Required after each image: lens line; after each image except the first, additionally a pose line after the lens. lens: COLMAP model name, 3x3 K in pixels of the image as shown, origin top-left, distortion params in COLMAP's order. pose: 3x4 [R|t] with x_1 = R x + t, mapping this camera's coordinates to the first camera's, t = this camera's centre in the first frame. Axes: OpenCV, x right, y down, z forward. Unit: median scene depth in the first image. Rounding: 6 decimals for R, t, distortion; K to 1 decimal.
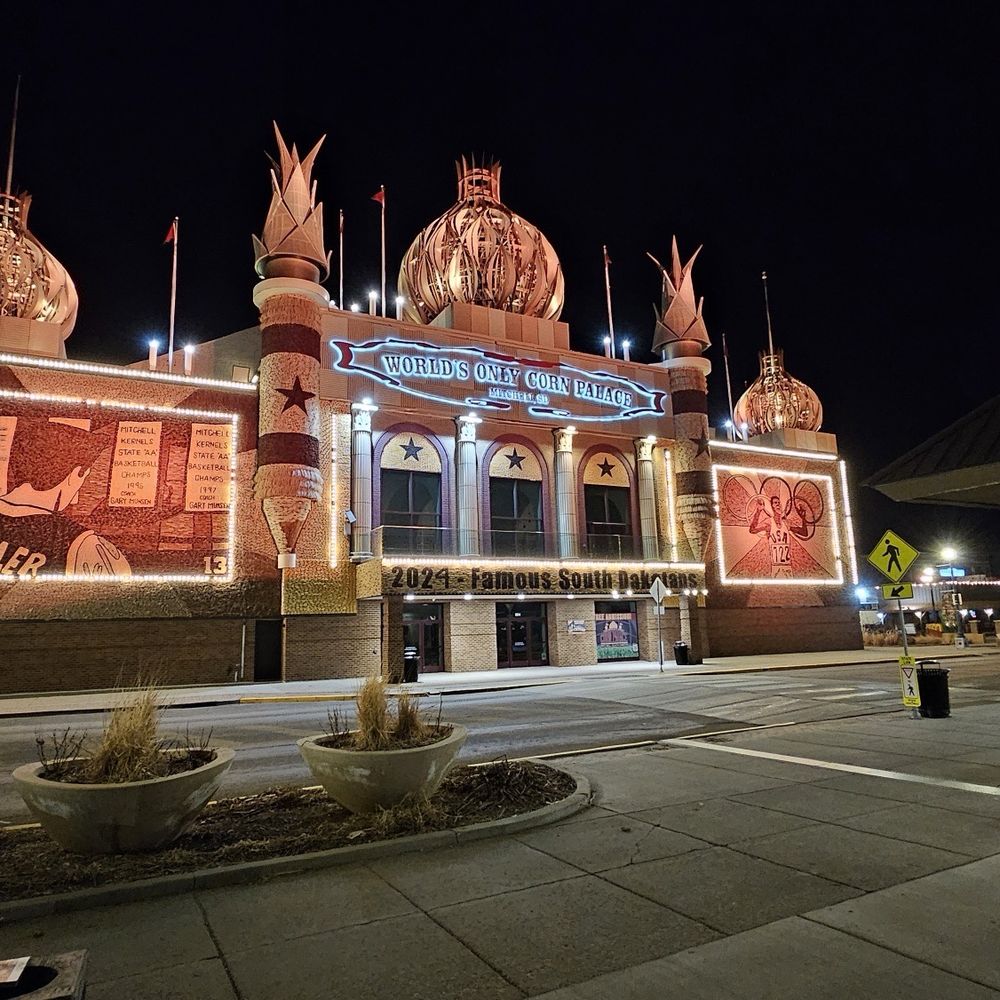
lens RADIAL K [[762.0, 0, 511.0], [0, 762.0, 494.3], [0, 0, 1]] dist [-0.003150, -0.005026]
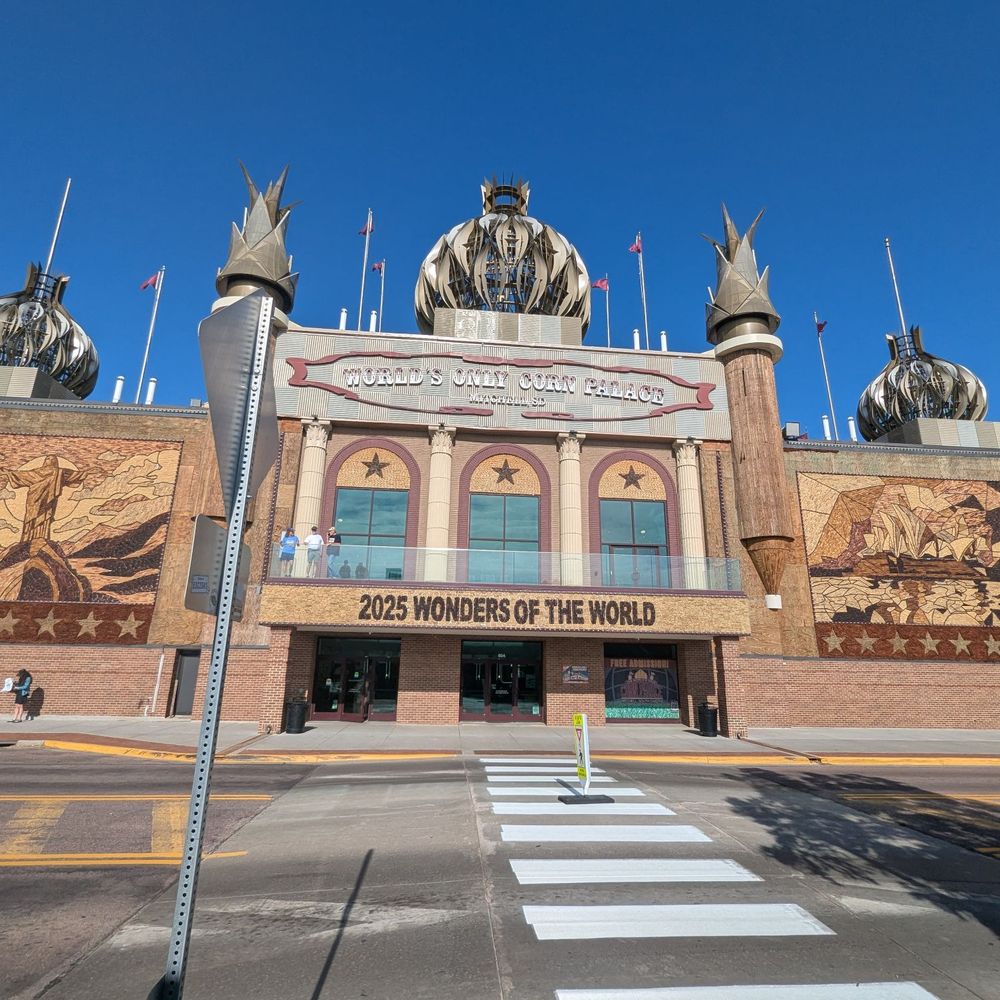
lens RADIAL K [[600.8, 0, 503.2], [0, 600.8, 496.8], [0, 0, 1]] dist [-0.004208, 0.000726]
pose [[0.916365, -0.067301, -0.394647, 0.296960], [0.026234, 0.993744, -0.108553, 0.061026], [0.399484, 0.089121, 0.912398, 0.415434]]
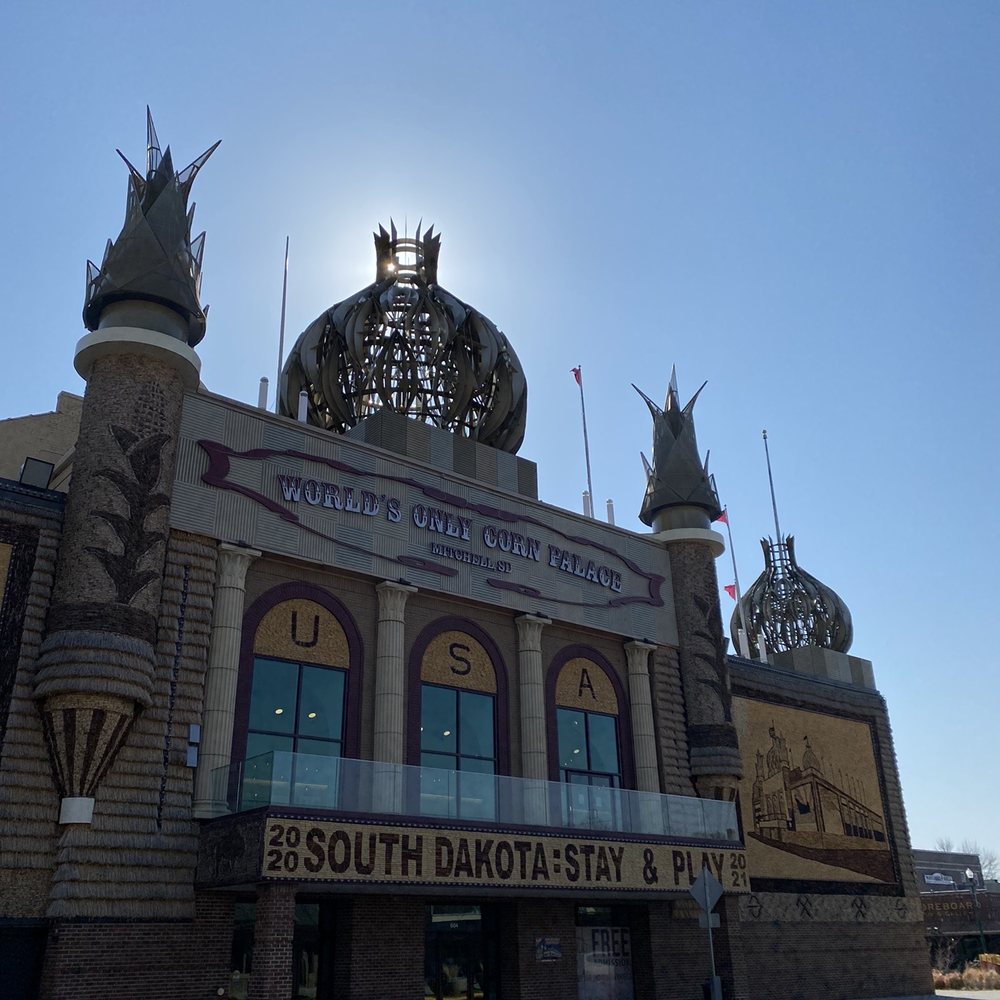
lens RADIAL K [[995.2, 0, 502.4], [0, 995.2, 469.4], [0, 0, 1]] dist [0.135974, -0.445262]
pose [[0.980624, 0.092978, 0.172431, -0.127424], [-0.042740, 0.960532, -0.274868, 0.033861], [-0.191182, 0.262172, 0.945894, 0.184404]]
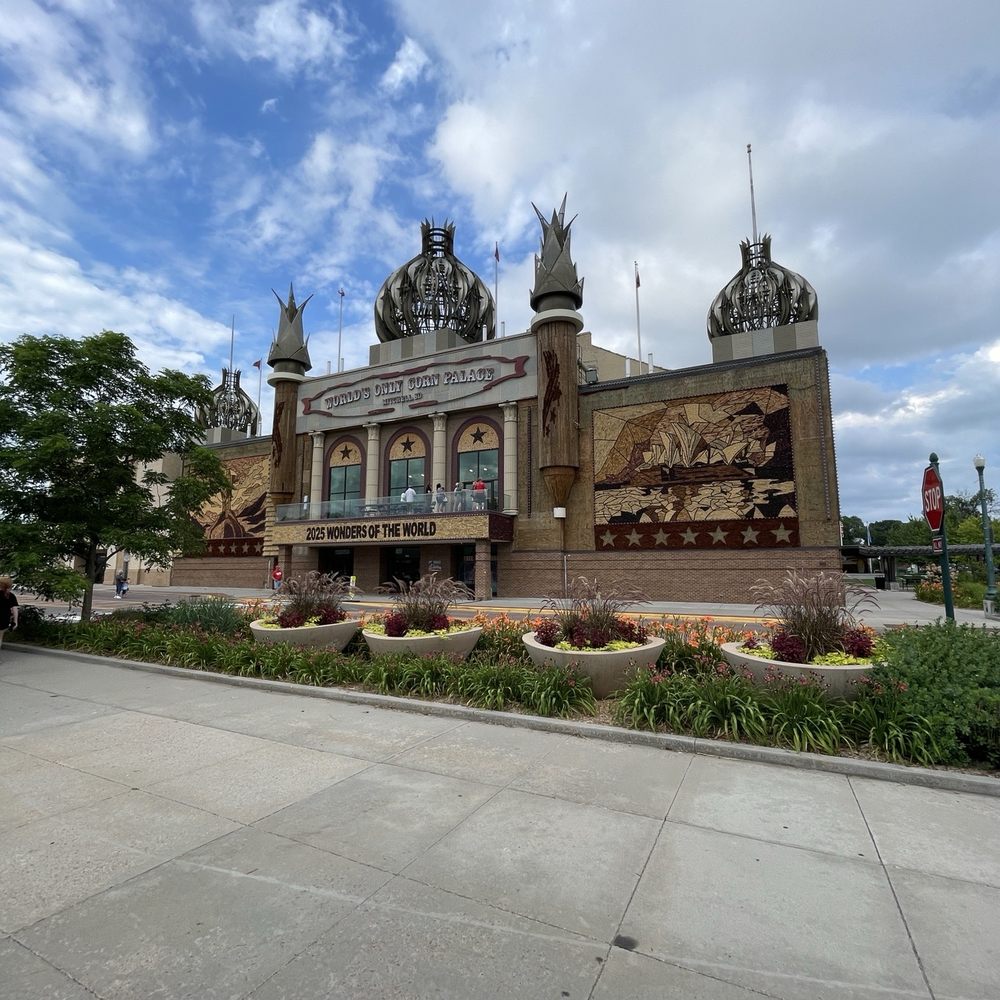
lens RADIAL K [[556.0, 0, 490.1], [0, 556.0, 498.0], [0, 0, 1]] dist [0.003942, -0.002916]
pose [[0.549747, -0.079445, -0.831545, 1.010423], [0.127314, 0.991806, -0.010587, 0.087586], [0.825572, -0.100048, 0.555357, 0.605421]]
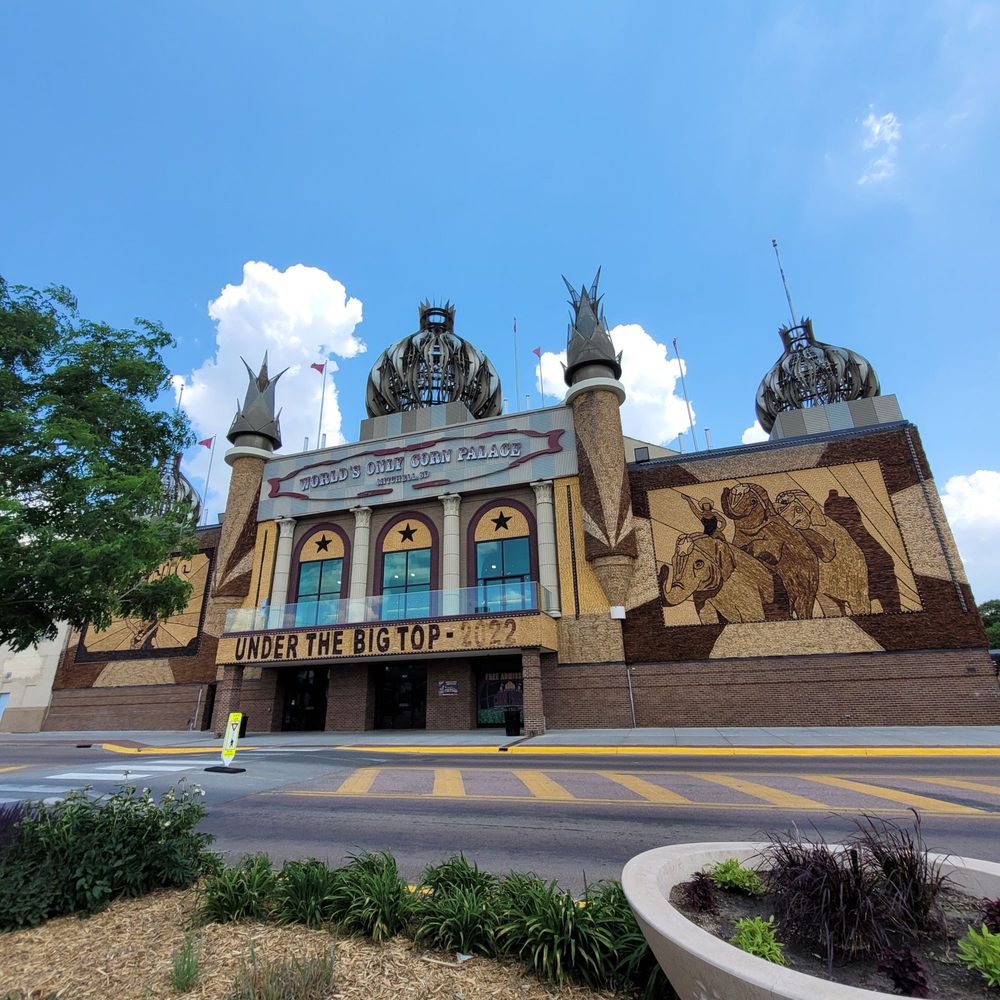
lens RADIAL K [[535.3, 0, 500.7], [0, 535.3, 495.7], [0, 0, 1]] dist [0.005200, -0.000336]
pose [[0.681320, -0.246063, -0.689388, 0.724984], [0.135347, 0.967915, -0.211713, 0.095709], [0.719363, 0.050938, 0.692764, 0.598880]]
